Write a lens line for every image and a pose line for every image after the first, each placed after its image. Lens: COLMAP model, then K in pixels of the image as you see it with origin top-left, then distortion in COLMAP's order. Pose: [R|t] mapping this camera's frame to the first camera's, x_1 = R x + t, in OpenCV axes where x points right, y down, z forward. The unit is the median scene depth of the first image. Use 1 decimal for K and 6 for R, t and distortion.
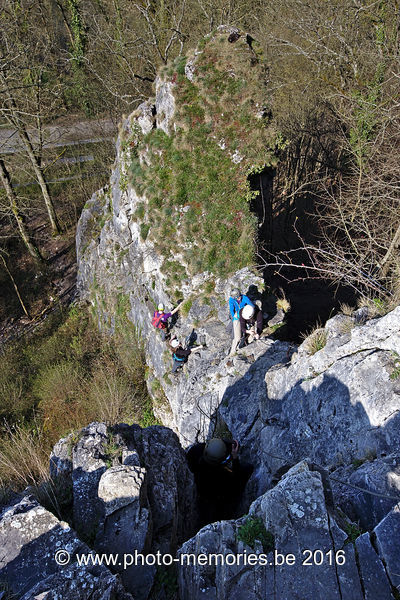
lens RADIAL K [[492.3, 0, 200.3], [0, 492.3, 298.1], [0, 0, 1]] dist [0.047615, 0.000235]
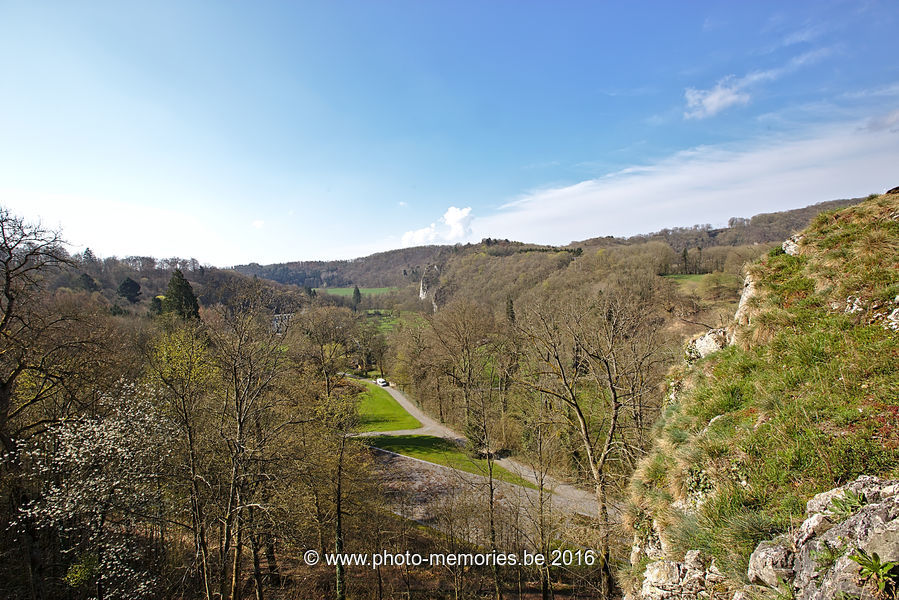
lens RADIAL K [[410.9, 0, 453.9], [0, 410.9, 300.6], [0, 0, 1]] dist [-0.030876, 0.006081]
pose [[0.623496, -0.064799, -0.779137, 0.096085], [-0.552956, 0.667971, -0.498051, 0.027744], [0.552714, 0.741361, 0.380646, 0.702996]]
